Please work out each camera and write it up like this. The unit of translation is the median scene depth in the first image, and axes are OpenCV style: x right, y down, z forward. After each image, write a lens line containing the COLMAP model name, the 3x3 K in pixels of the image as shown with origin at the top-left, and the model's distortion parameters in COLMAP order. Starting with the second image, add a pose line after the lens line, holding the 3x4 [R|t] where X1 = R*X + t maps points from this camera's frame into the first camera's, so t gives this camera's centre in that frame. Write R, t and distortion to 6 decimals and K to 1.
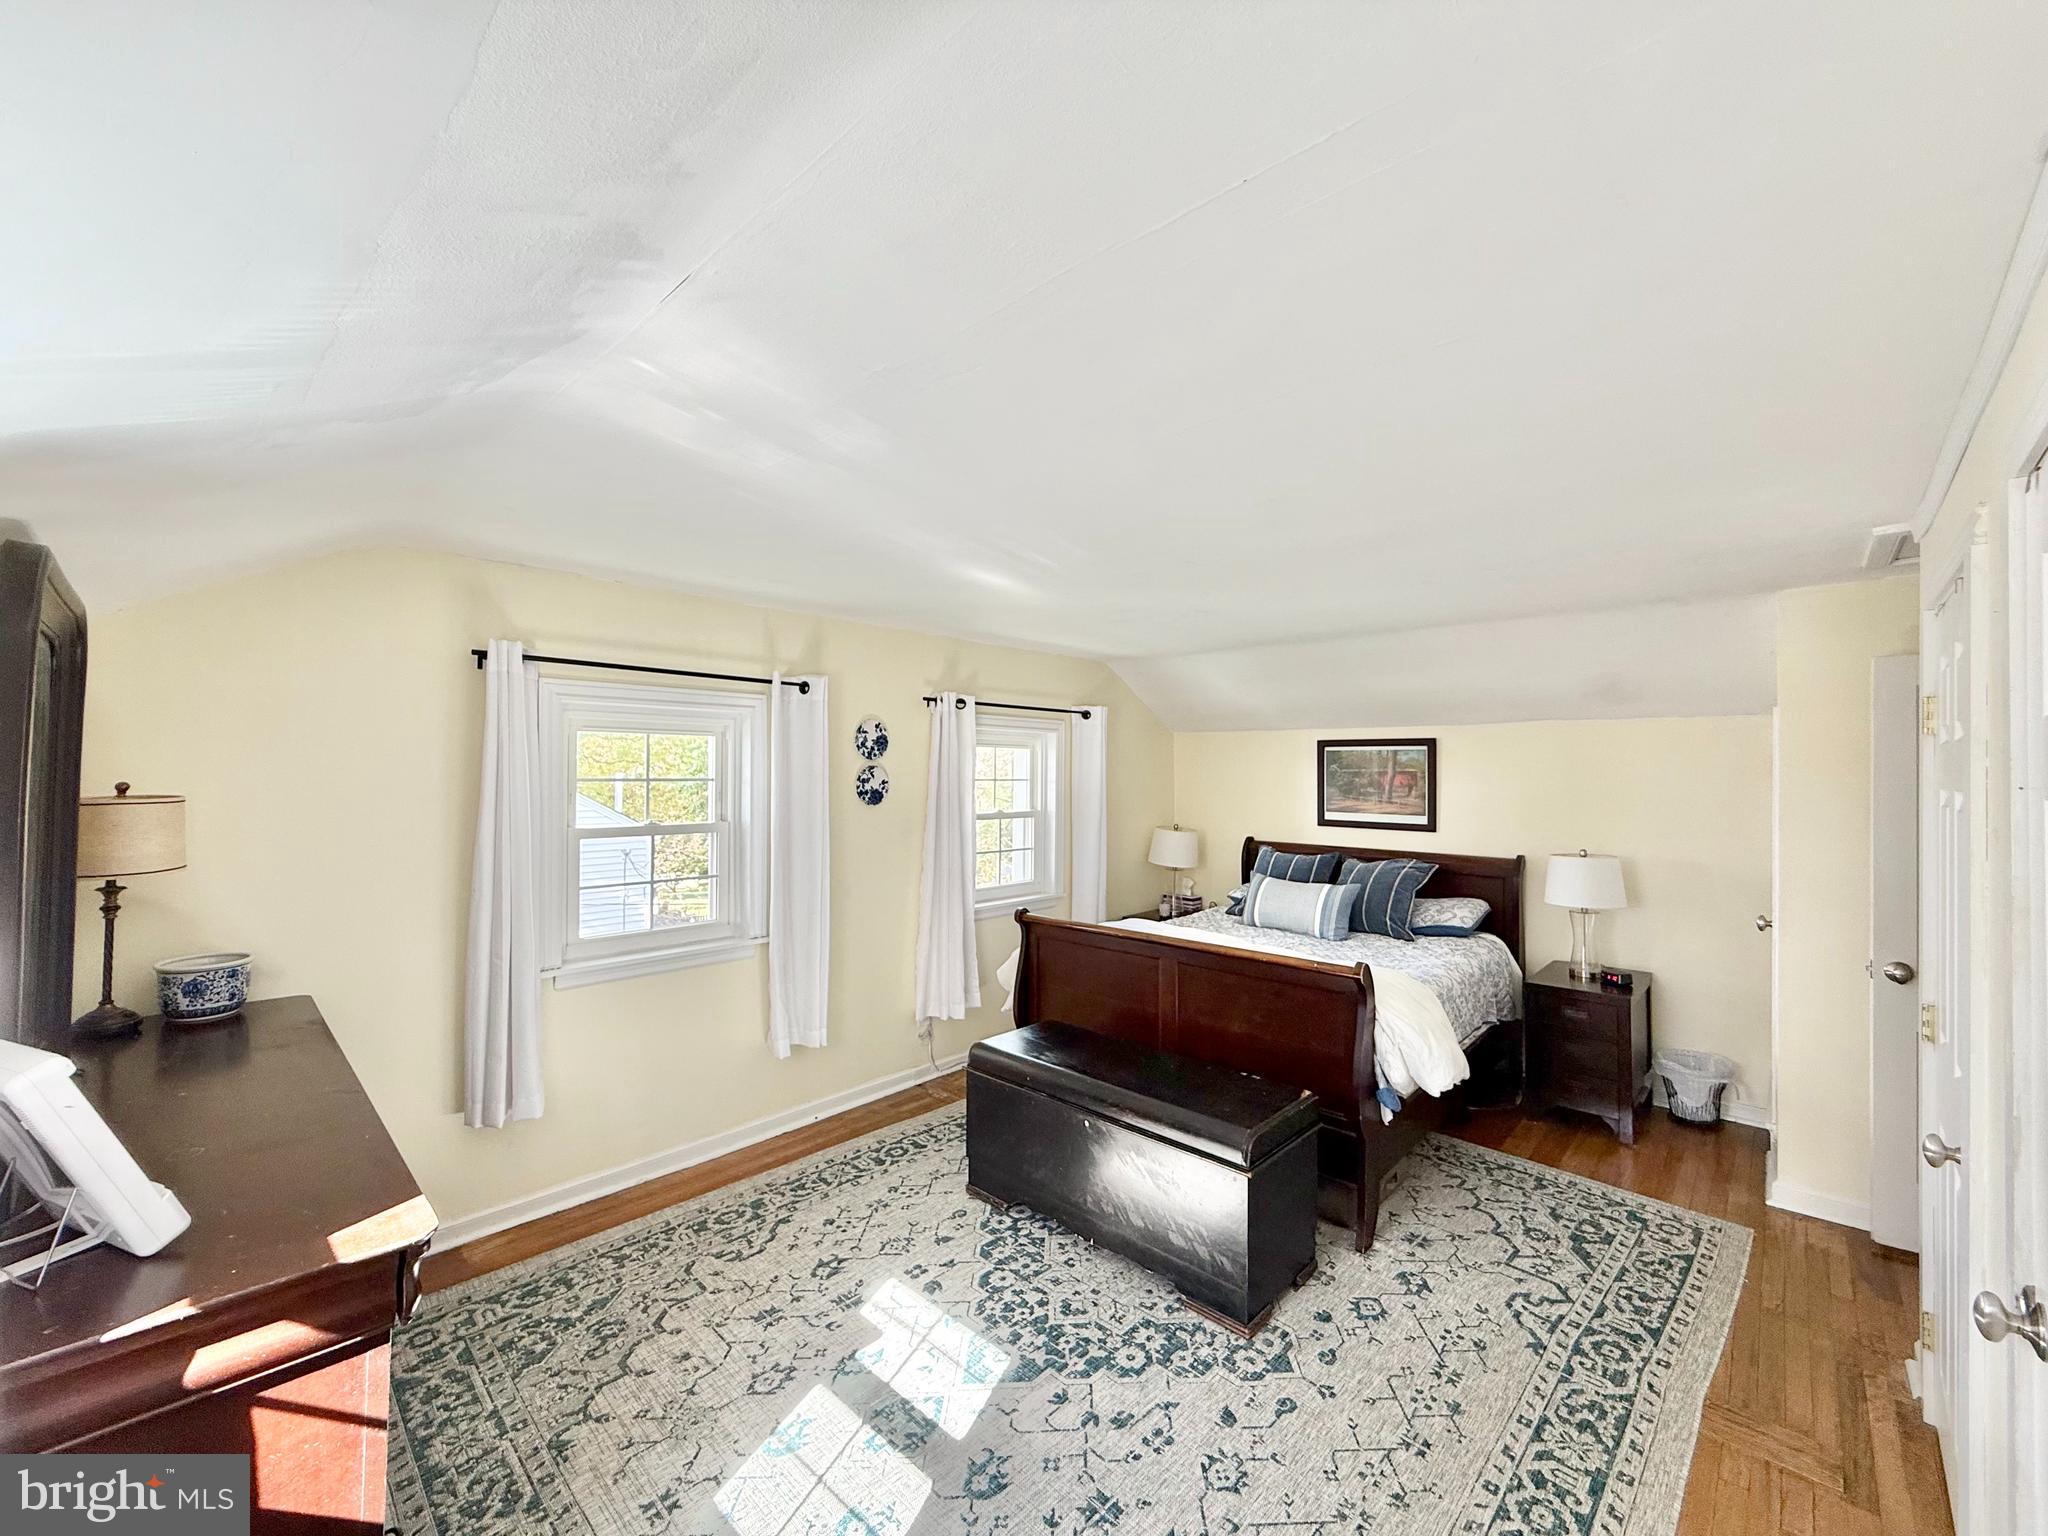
lens RADIAL K [[812.2, 0, 1015.7], [0, 812.2, 774.6], [0, 0, 1]] dist [0.001940, 0.000044]
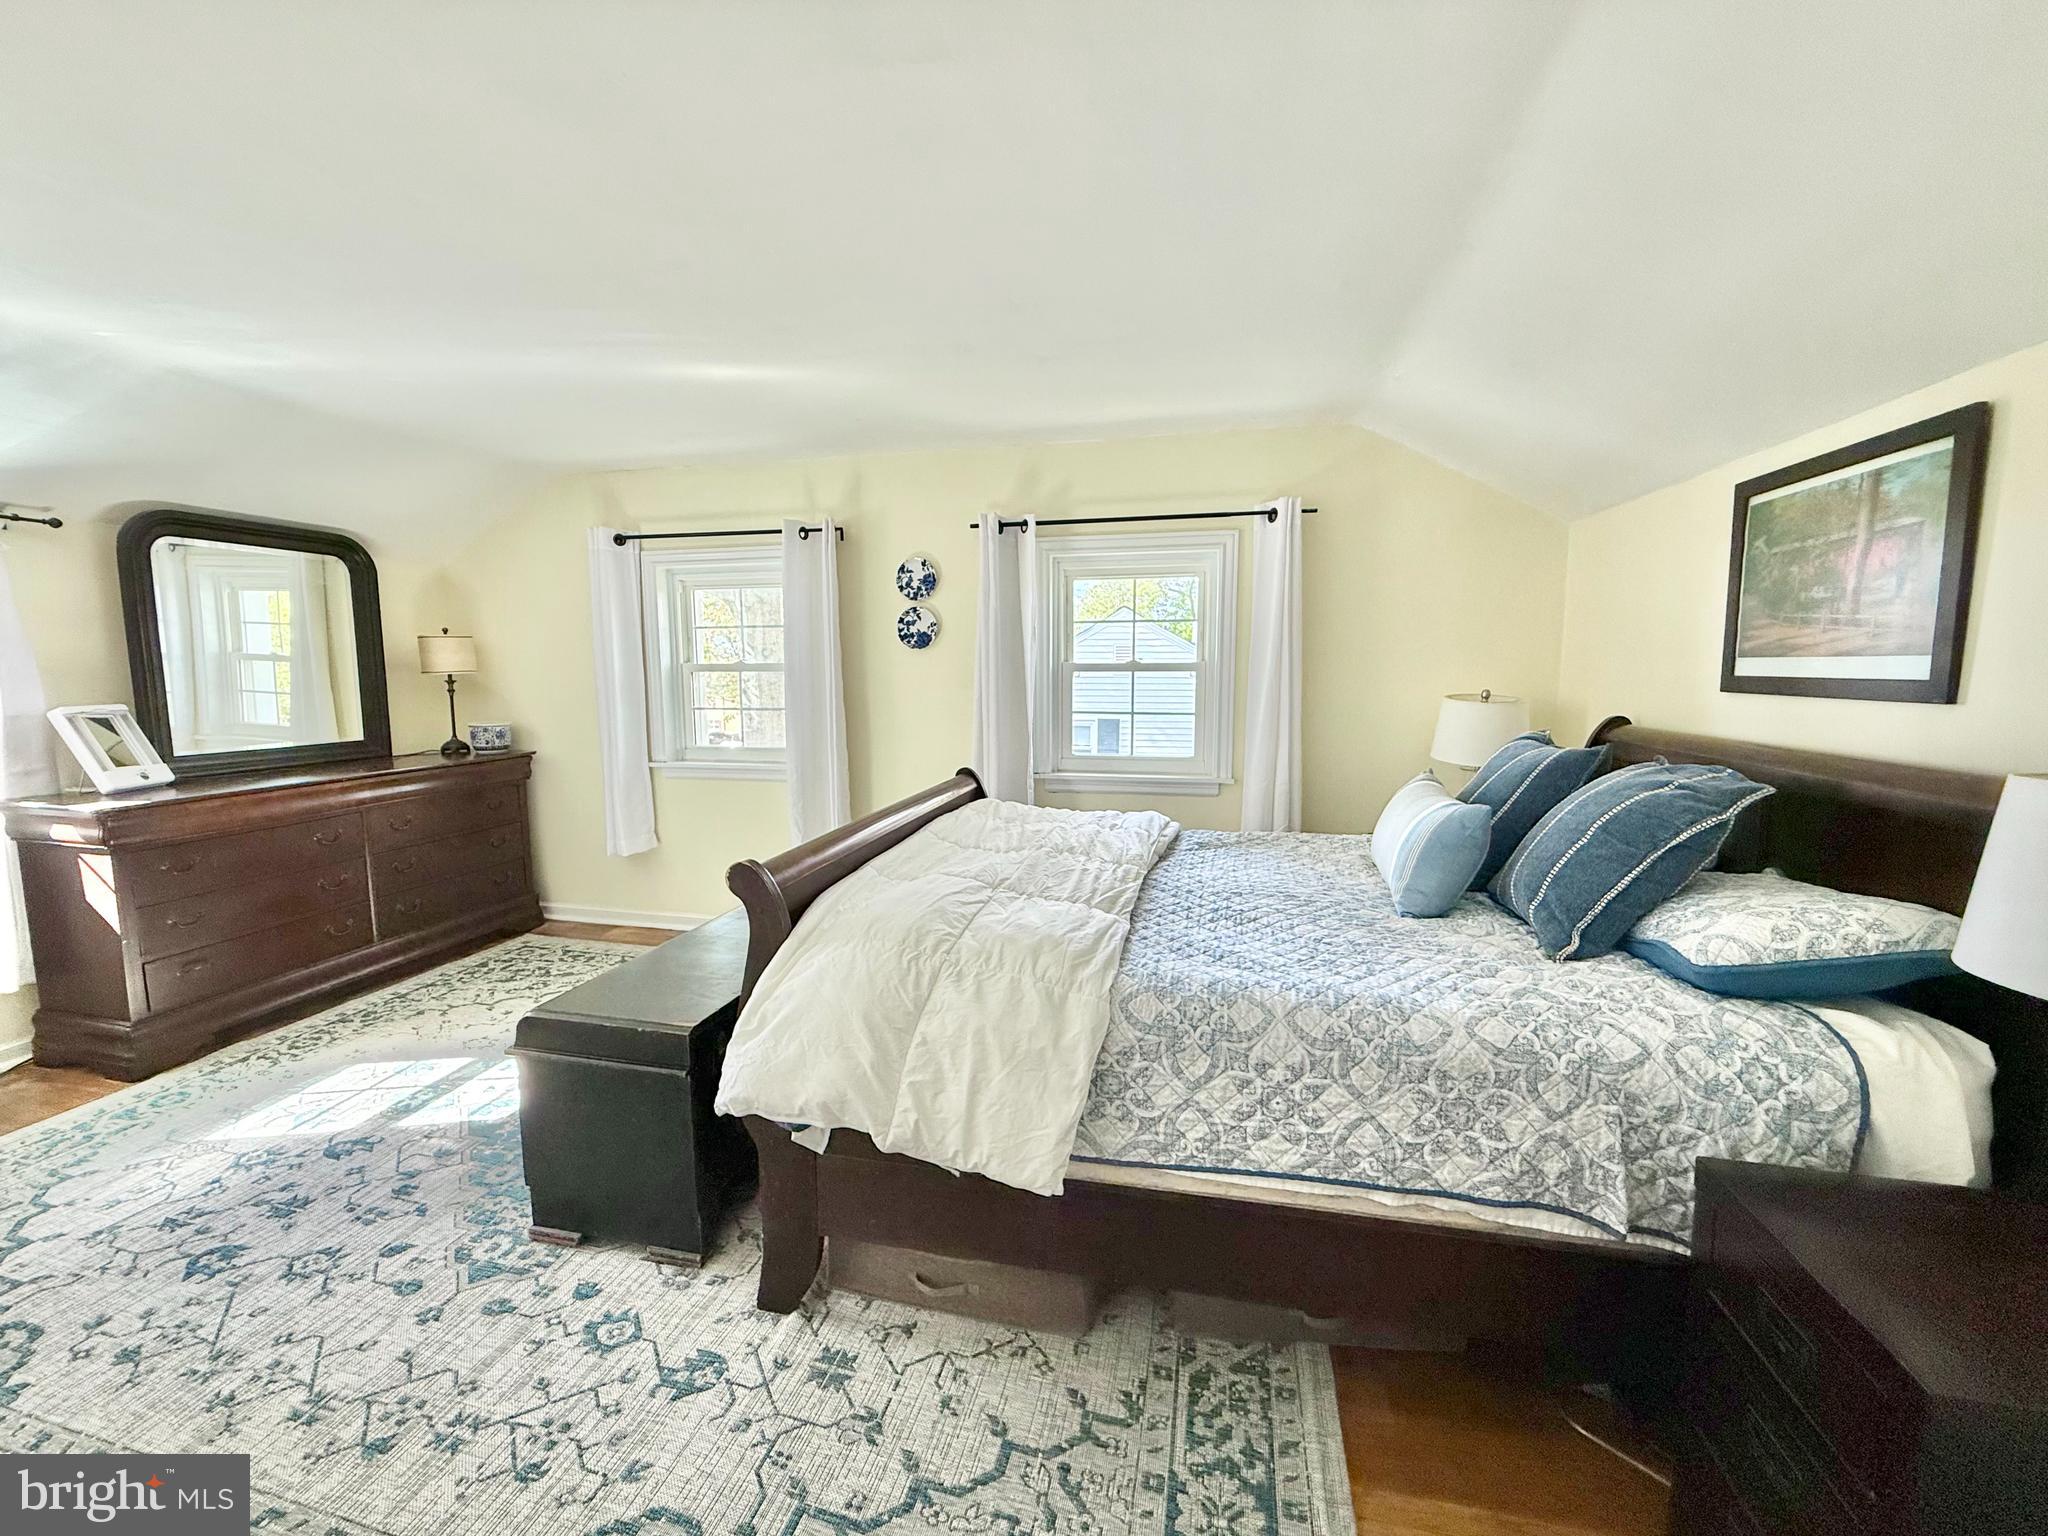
lens RADIAL K [[812.2, 0, 1019.4], [0, 812.2, 764.4], [0, 0, 1]] dist [0.001940, 0.000044]
pose [[0.516988, 0.092931, -0.850933, 0.718162], [0.005574, 0.993703, 0.111909, 0.066978], [0.855974, -0.062599, 0.513214, 0.607002]]
